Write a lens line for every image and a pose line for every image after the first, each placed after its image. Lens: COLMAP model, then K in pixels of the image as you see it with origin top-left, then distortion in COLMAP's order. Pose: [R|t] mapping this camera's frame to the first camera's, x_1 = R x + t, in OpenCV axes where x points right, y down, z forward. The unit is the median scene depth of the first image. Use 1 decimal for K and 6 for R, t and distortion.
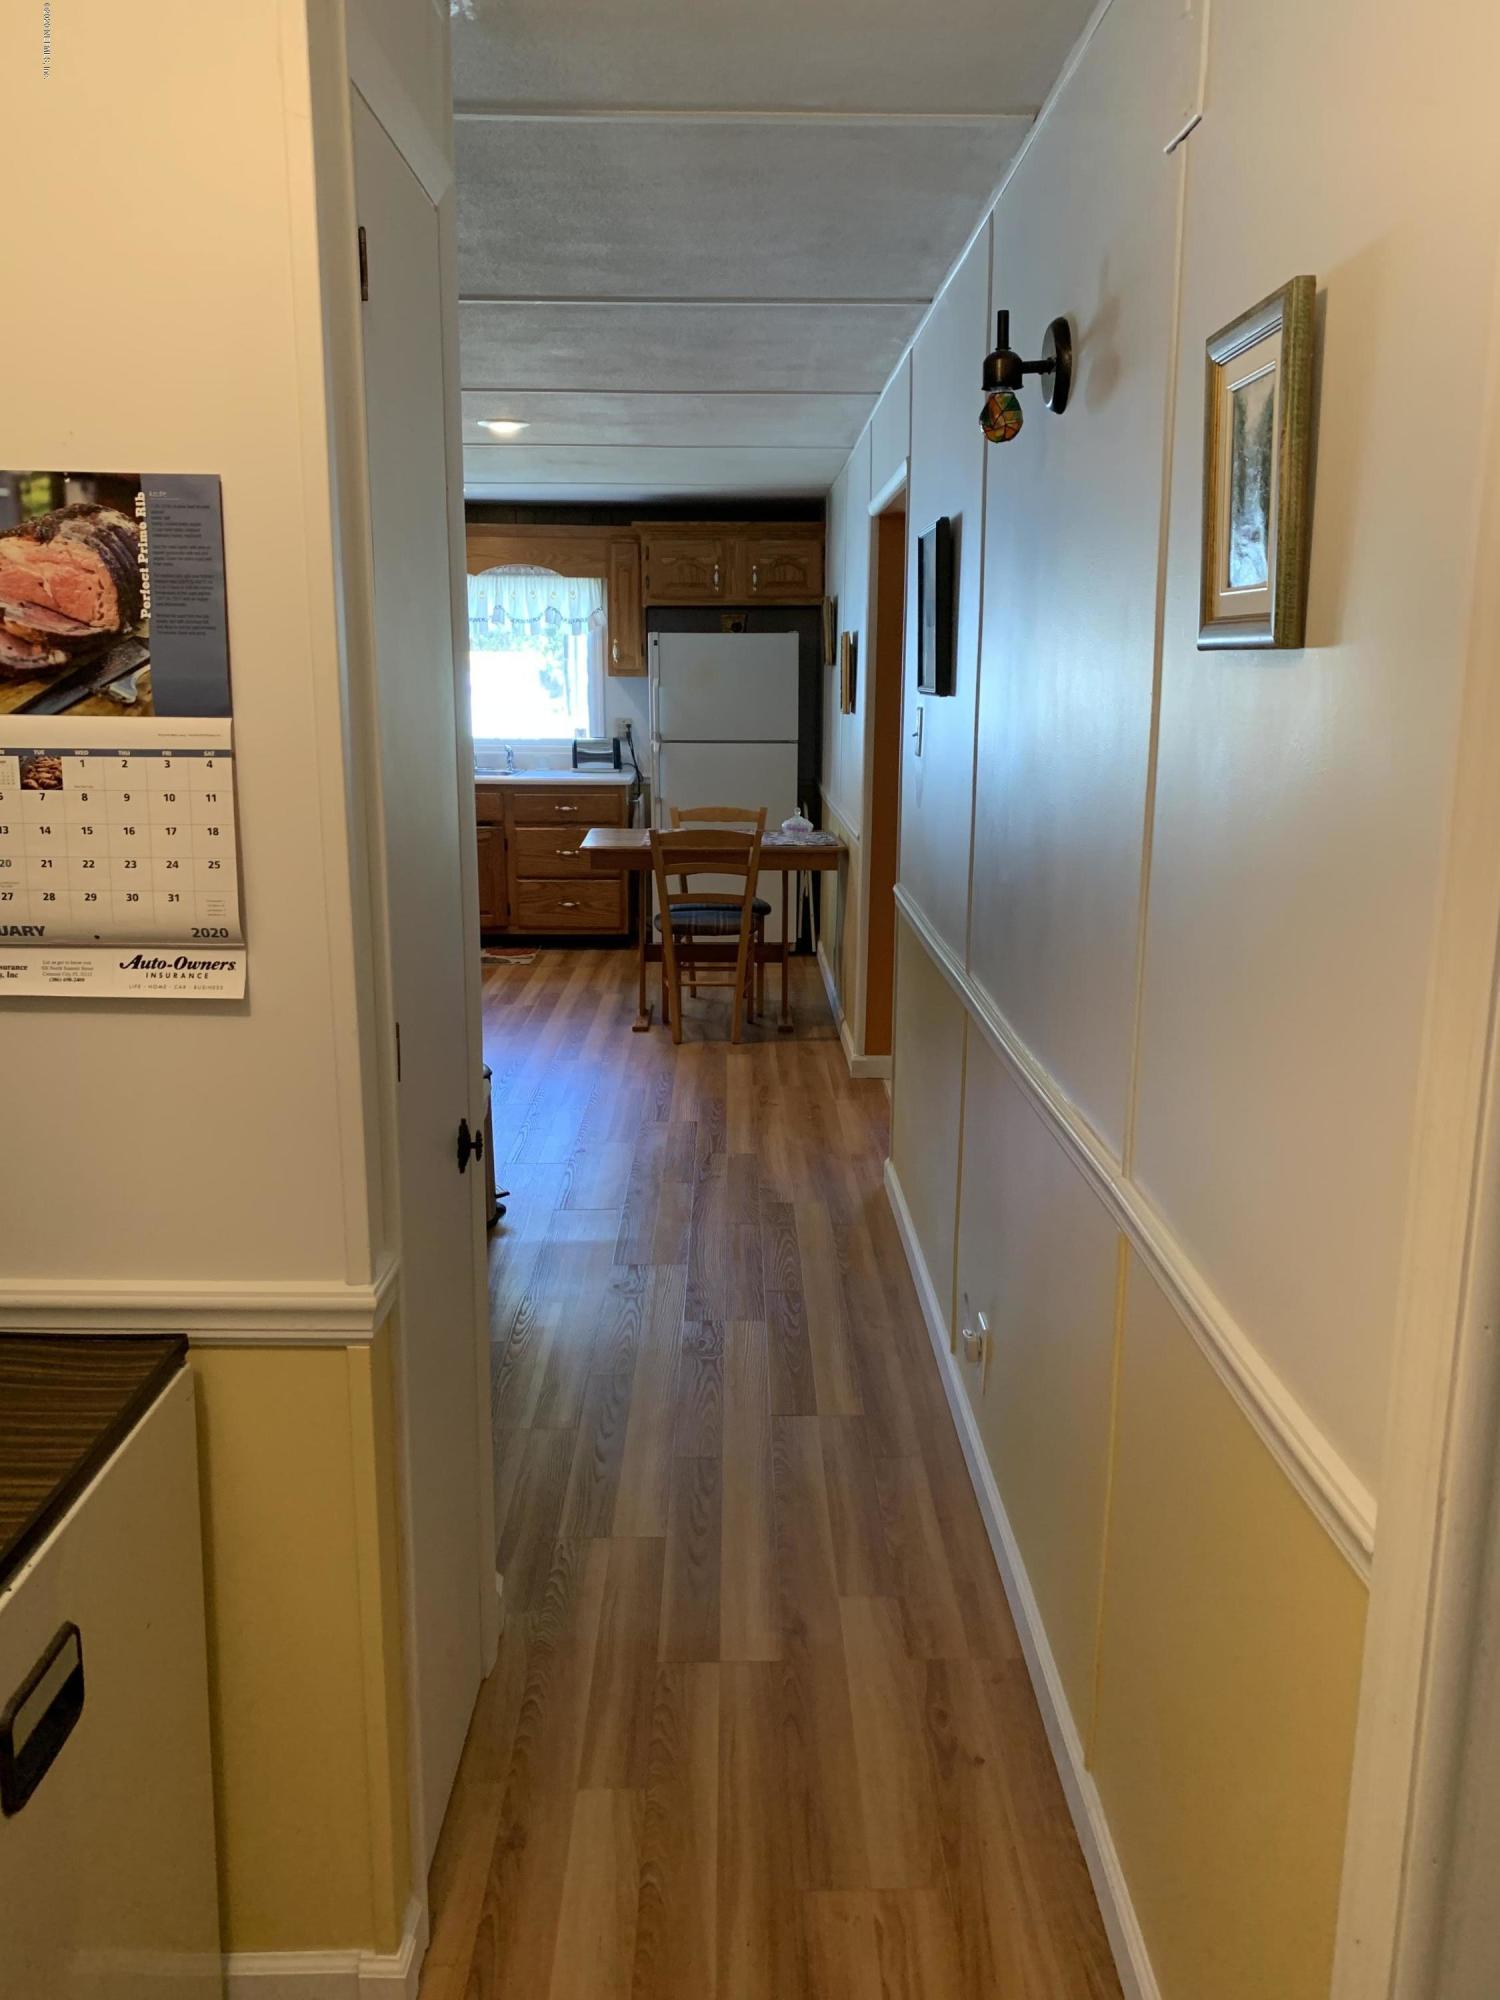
lens RADIAL K [[1537.9, 0, 748.7], [0, 1537.9, 980.0], [0, 0, 1]] dist [0.035061, -0.035166]
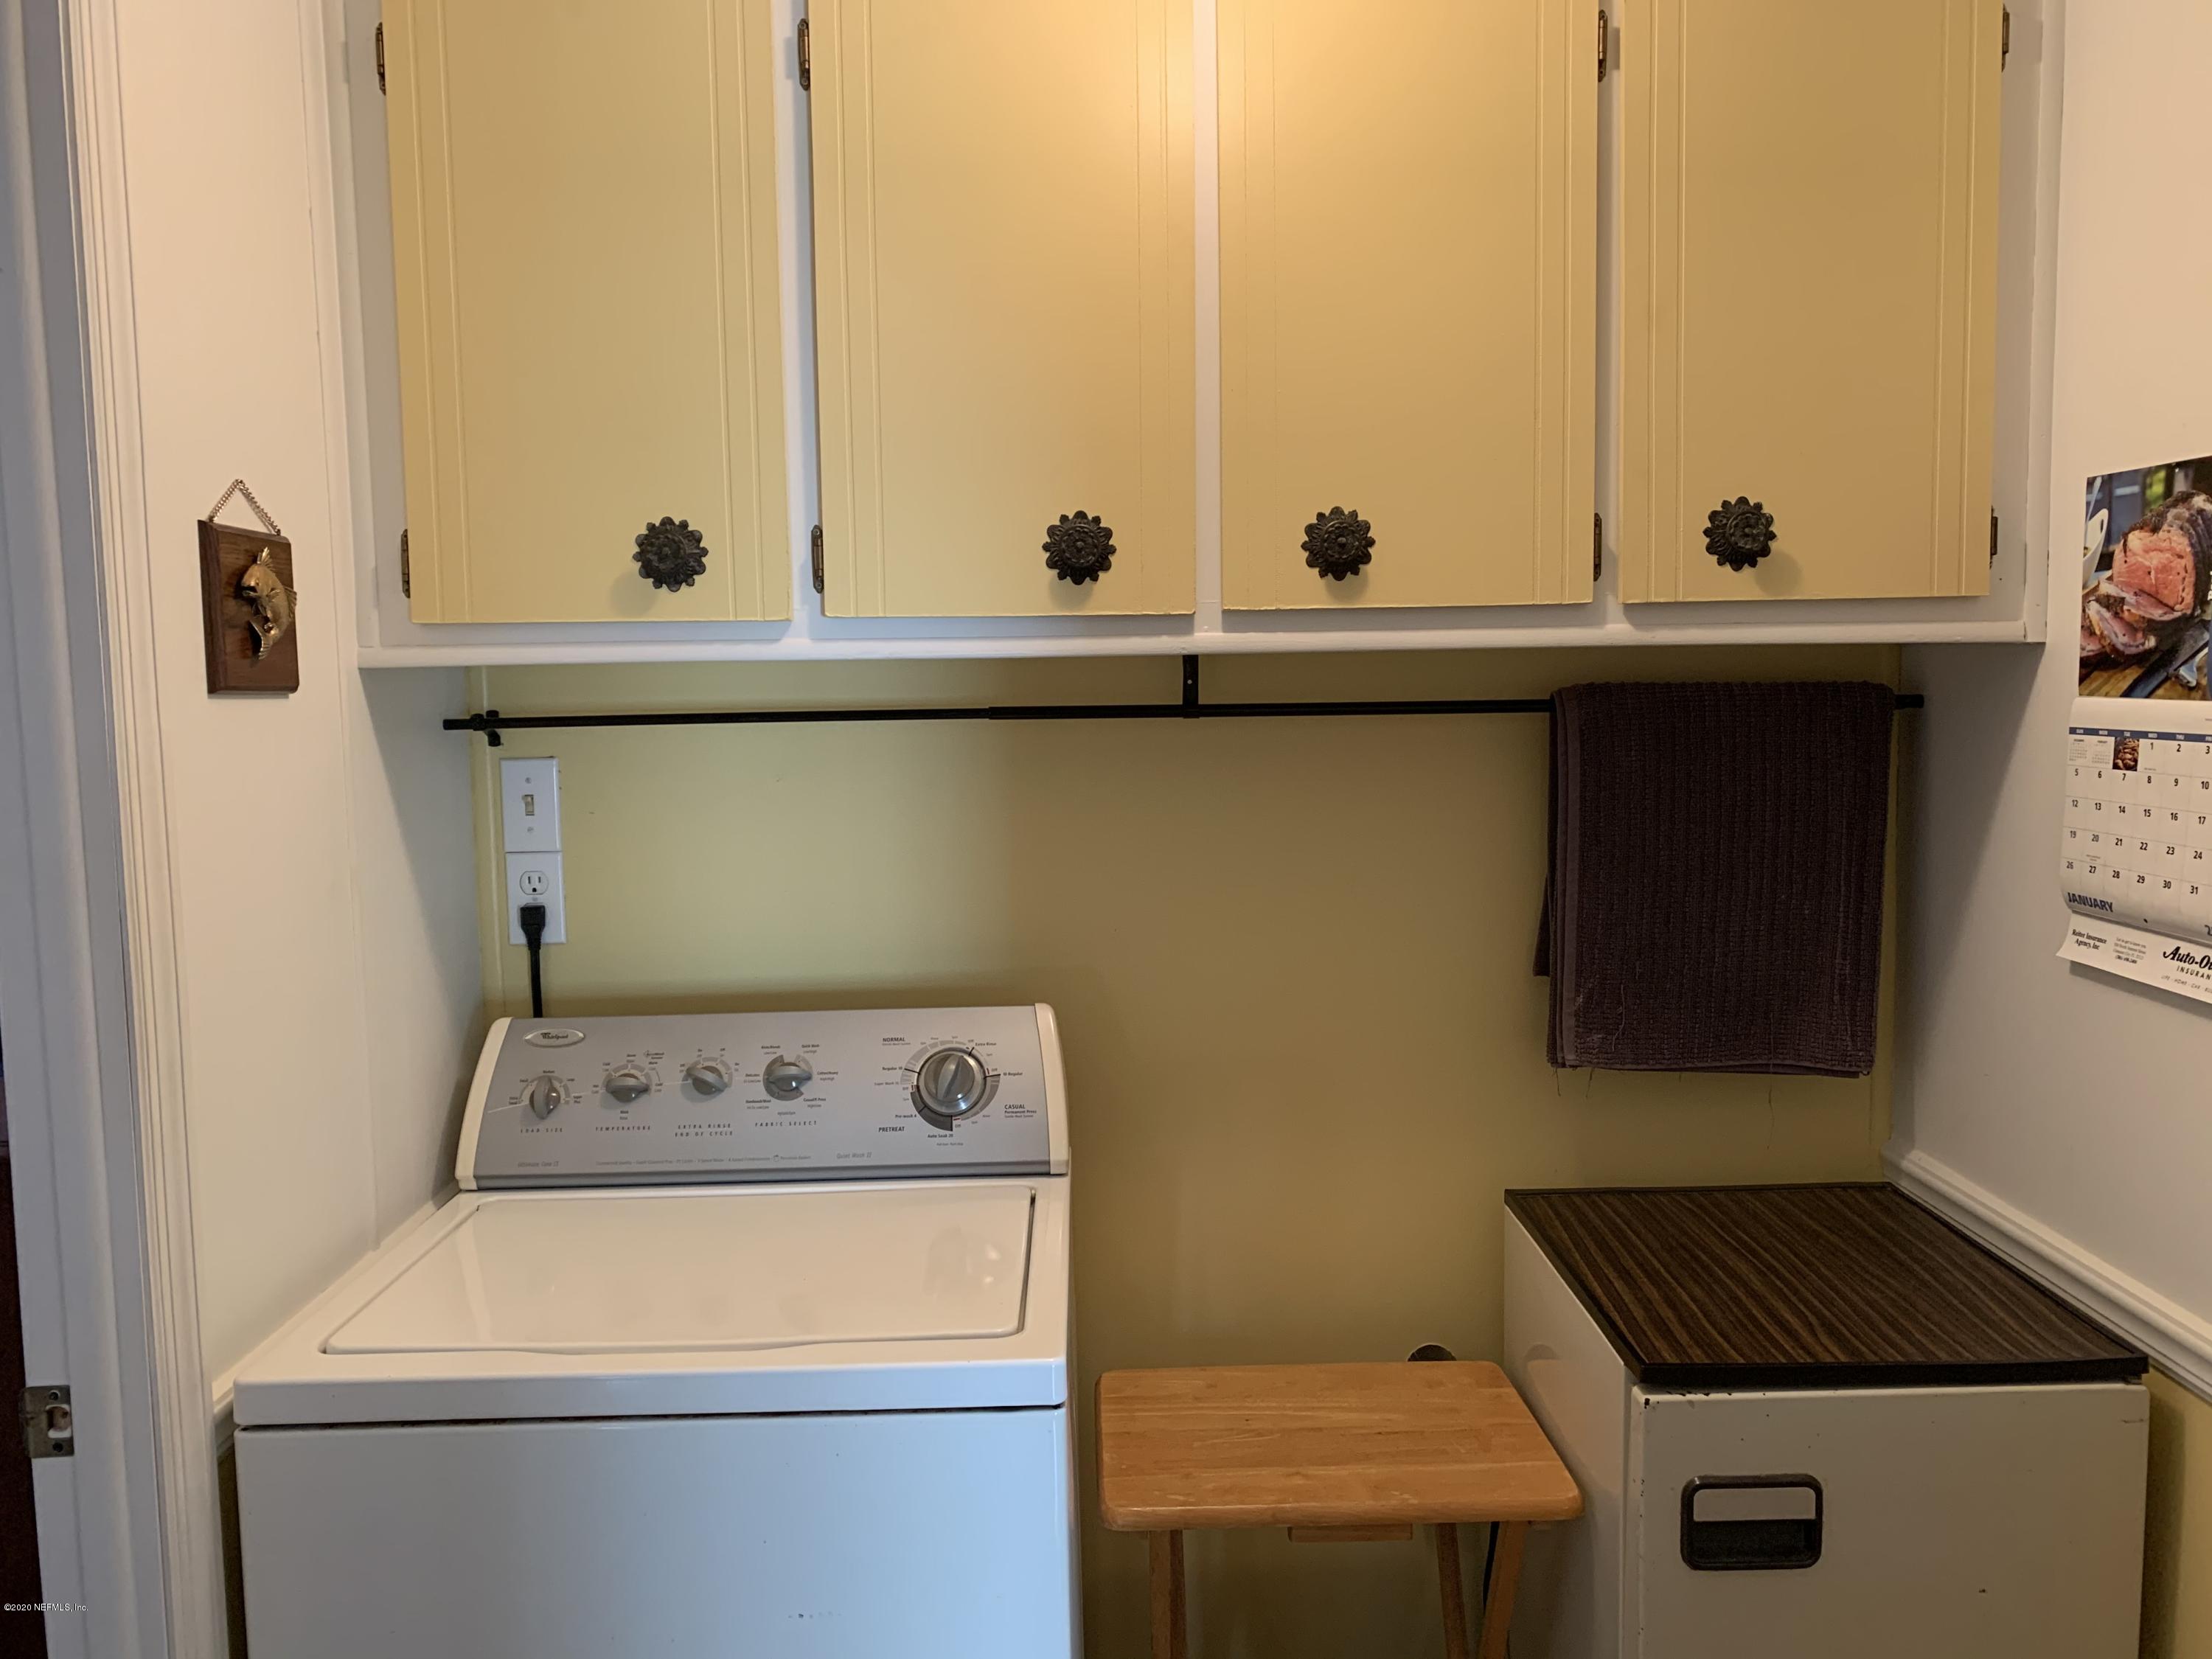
lens RADIAL K [[1700.9, 0, 1107.4], [0, 1700.9, 833.9], [0, 0, 1]] dist [0.035061, -0.035166]
pose [[0.013456, 0.087996, -0.996030, 0.678113], [-0.188171, 0.978545, 0.083909, -0.050979], [0.982044, 0.186295, 0.029726, 0.317405]]
